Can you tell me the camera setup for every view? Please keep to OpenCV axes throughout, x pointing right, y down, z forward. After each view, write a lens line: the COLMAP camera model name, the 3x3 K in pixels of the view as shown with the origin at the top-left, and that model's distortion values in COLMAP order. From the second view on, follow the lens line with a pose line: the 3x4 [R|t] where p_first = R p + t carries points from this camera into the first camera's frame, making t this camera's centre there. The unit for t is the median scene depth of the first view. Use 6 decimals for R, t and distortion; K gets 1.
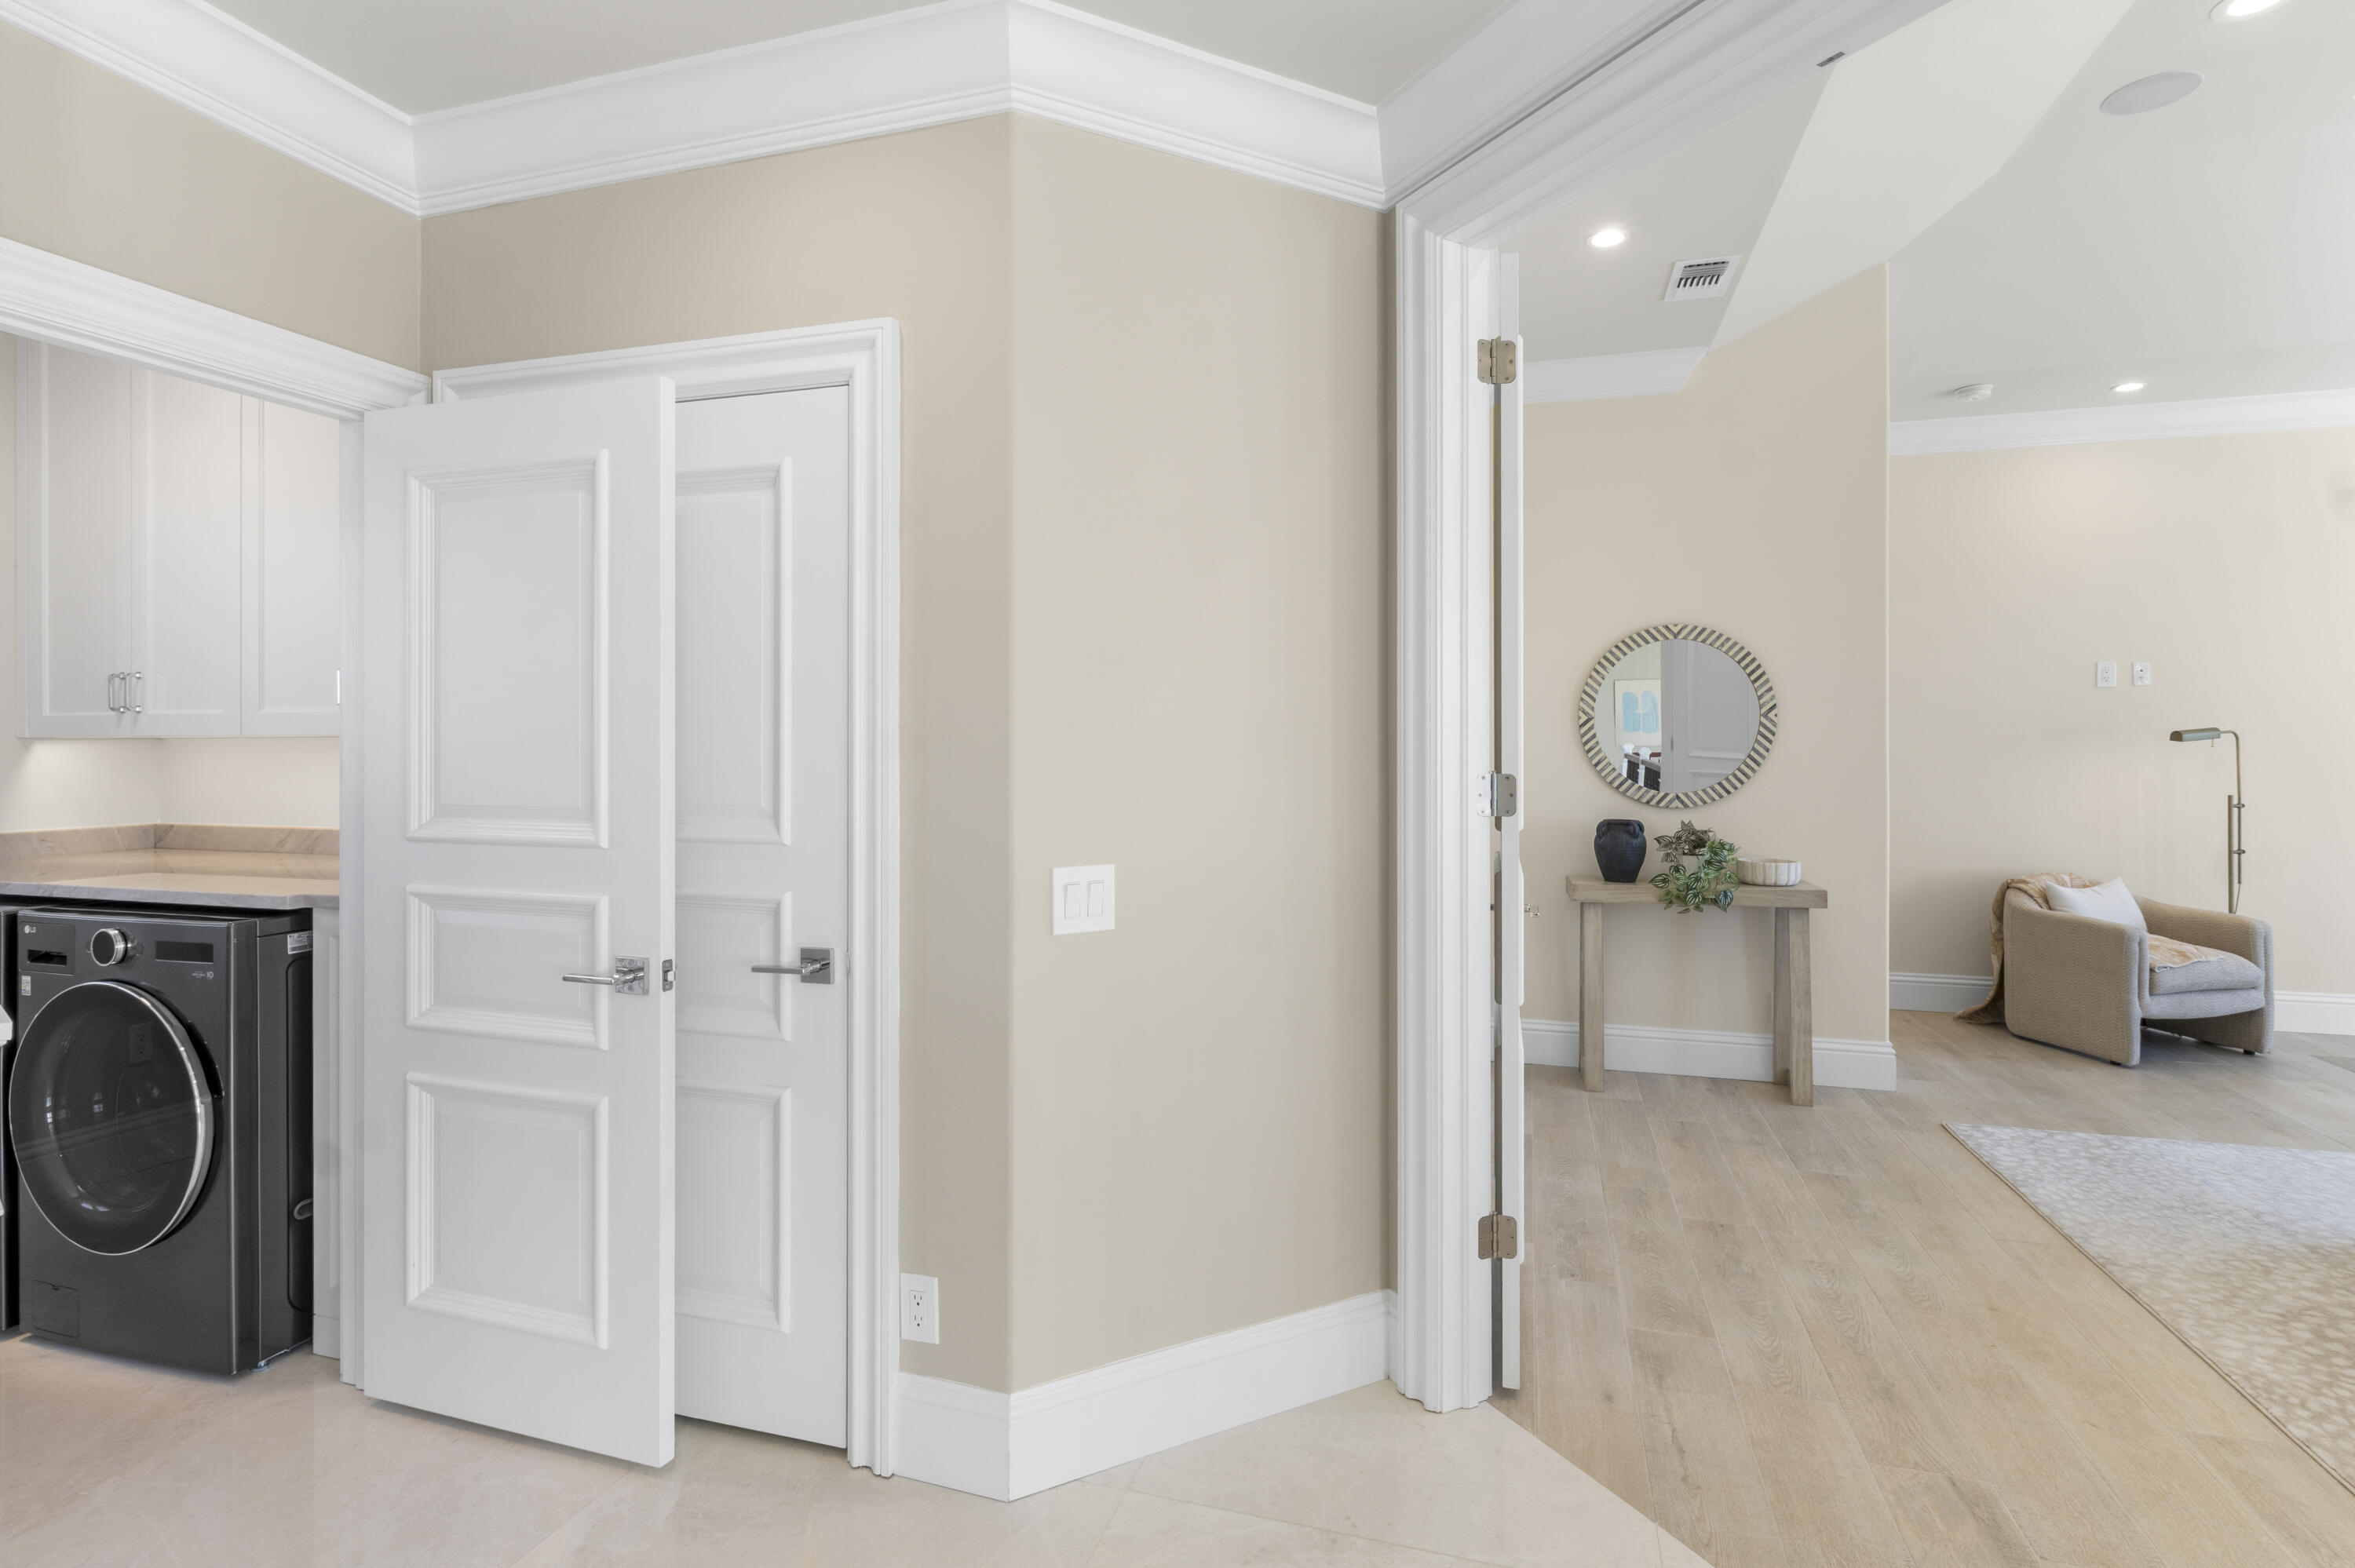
lens RADIAL K [[1127.6, 0, 1182.6], [0, 1127.6, 745.6], [0, 0, 1]] dist [0.000843, -0.000531]
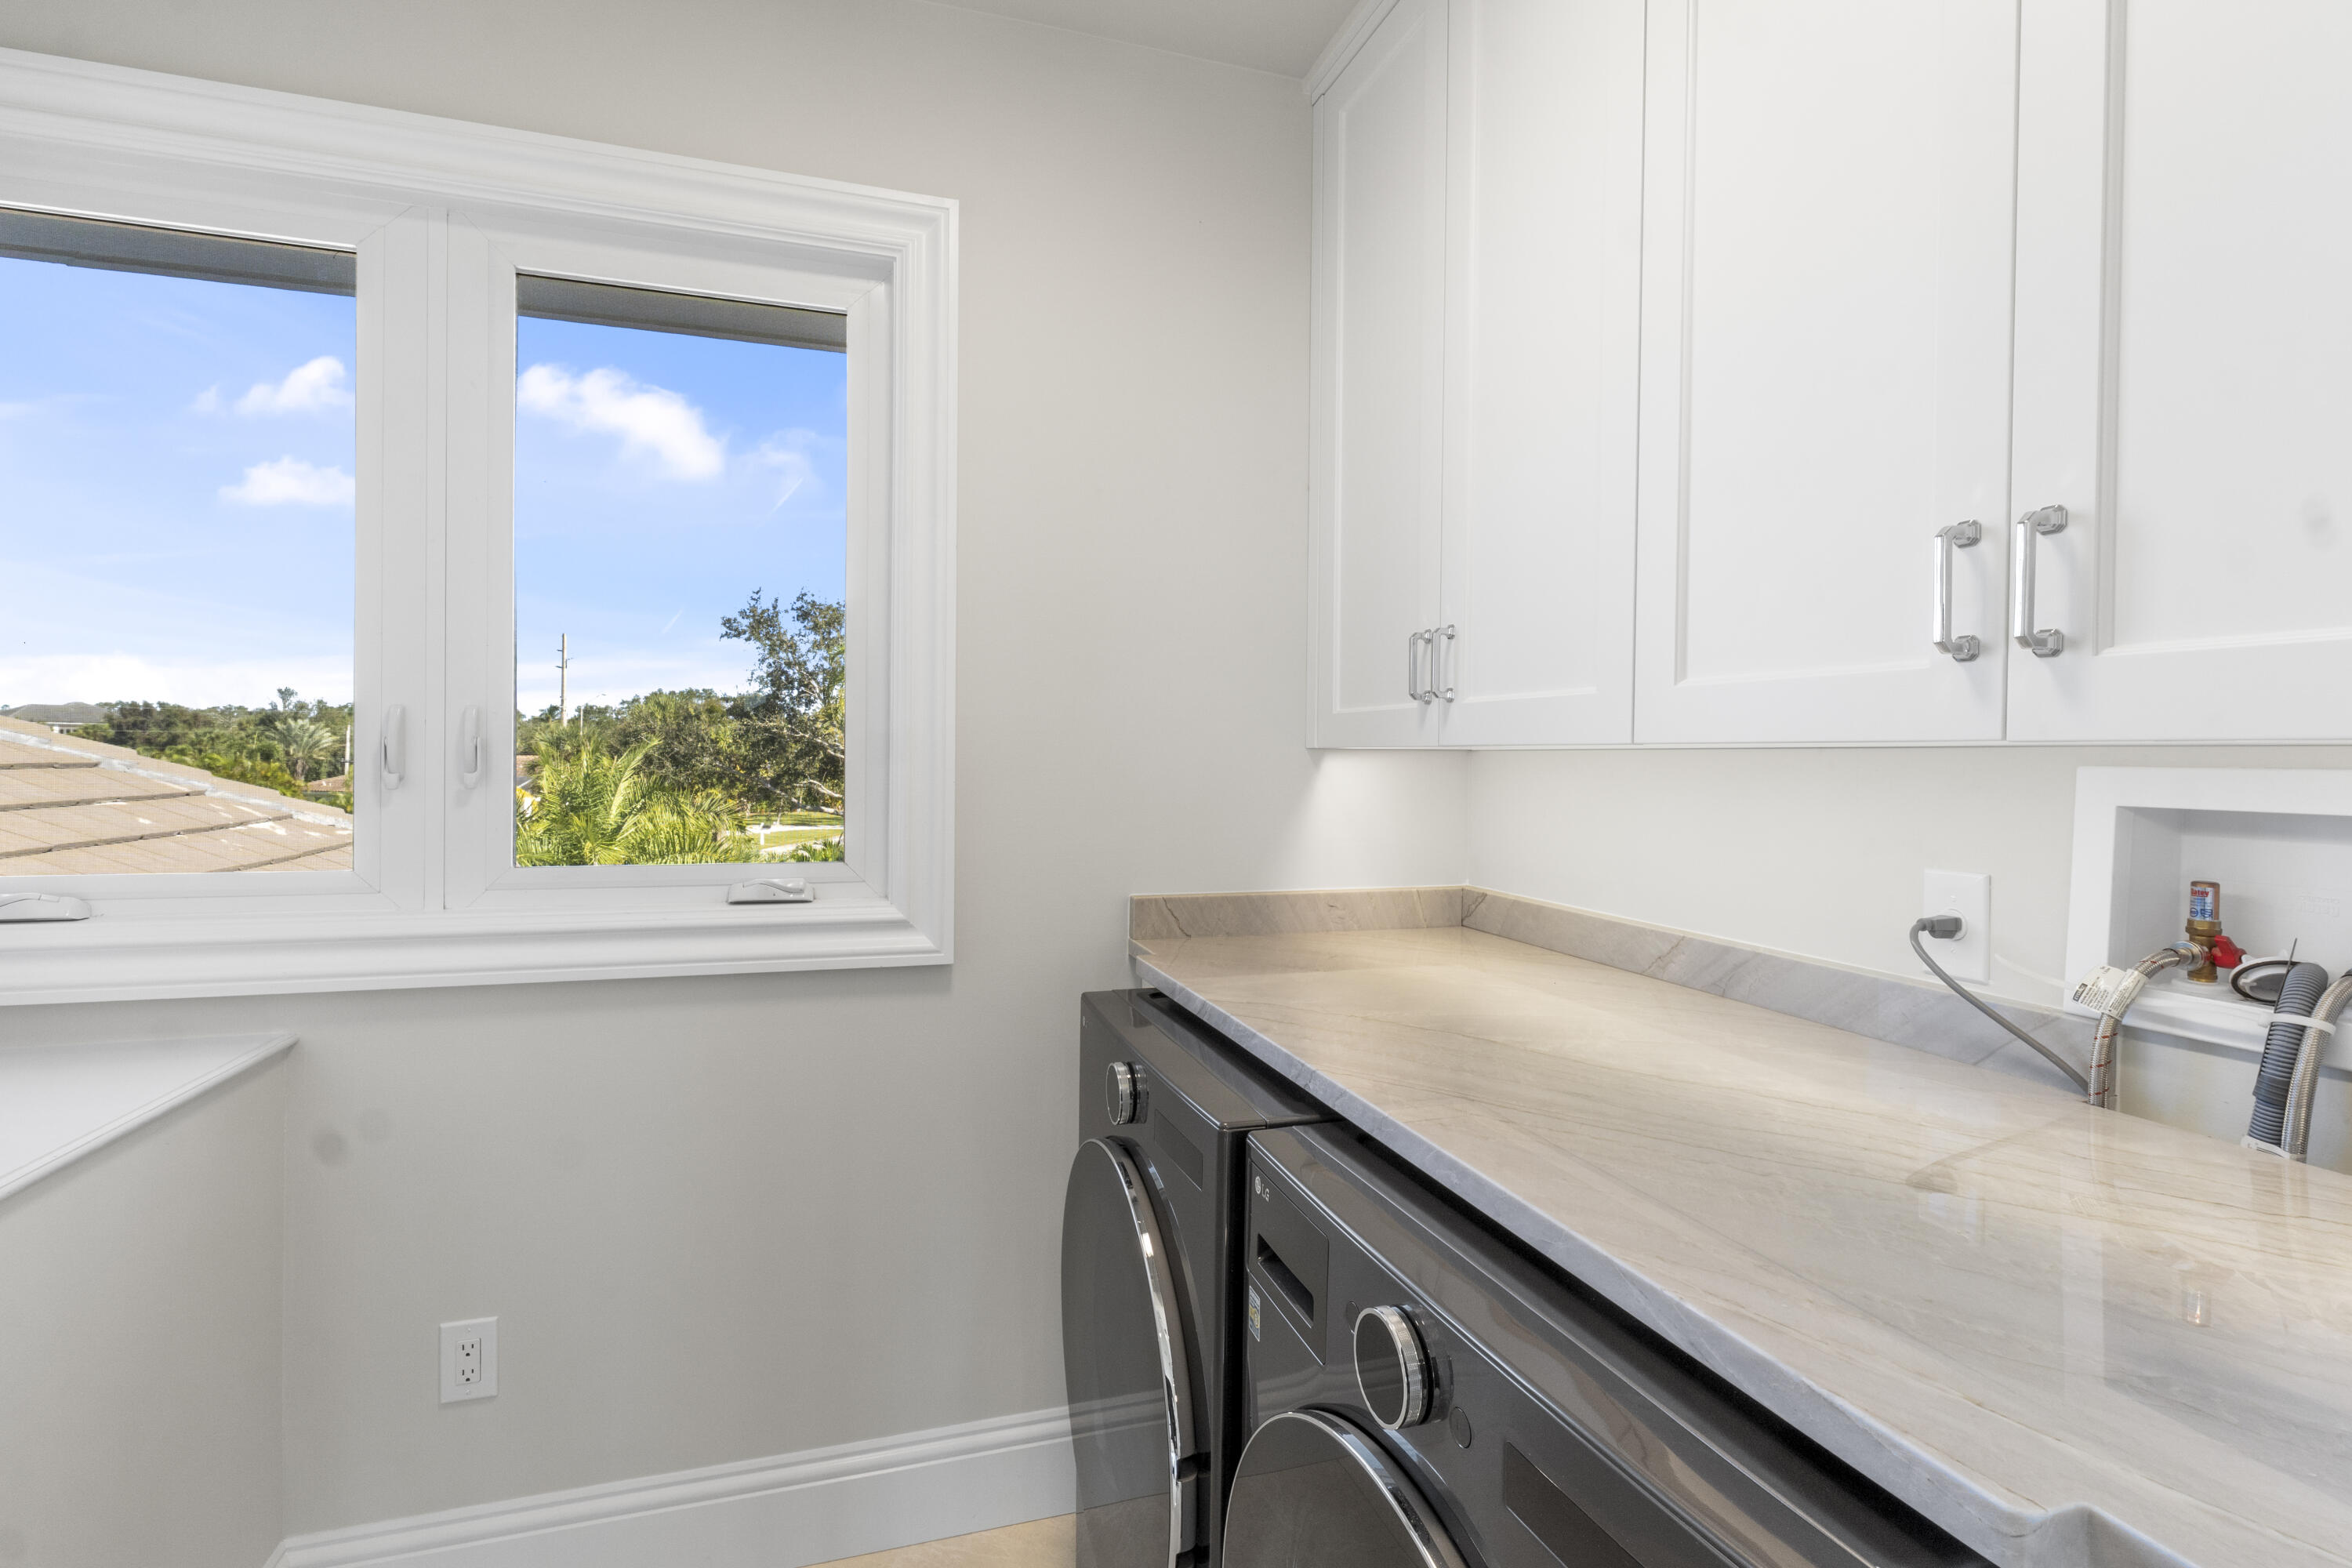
lens RADIAL K [[1136.2, 0, 1176.3], [0, 1136.2, 763.6], [0, 0, 1]] dist [-0.001196, -0.000095]
pose [[0.567465, 0.014341, -0.823273, -0.523629], [-0.014388, 0.999868, 0.007500, -0.001896], [0.823272, 0.007589, 0.567597, 0.554126]]
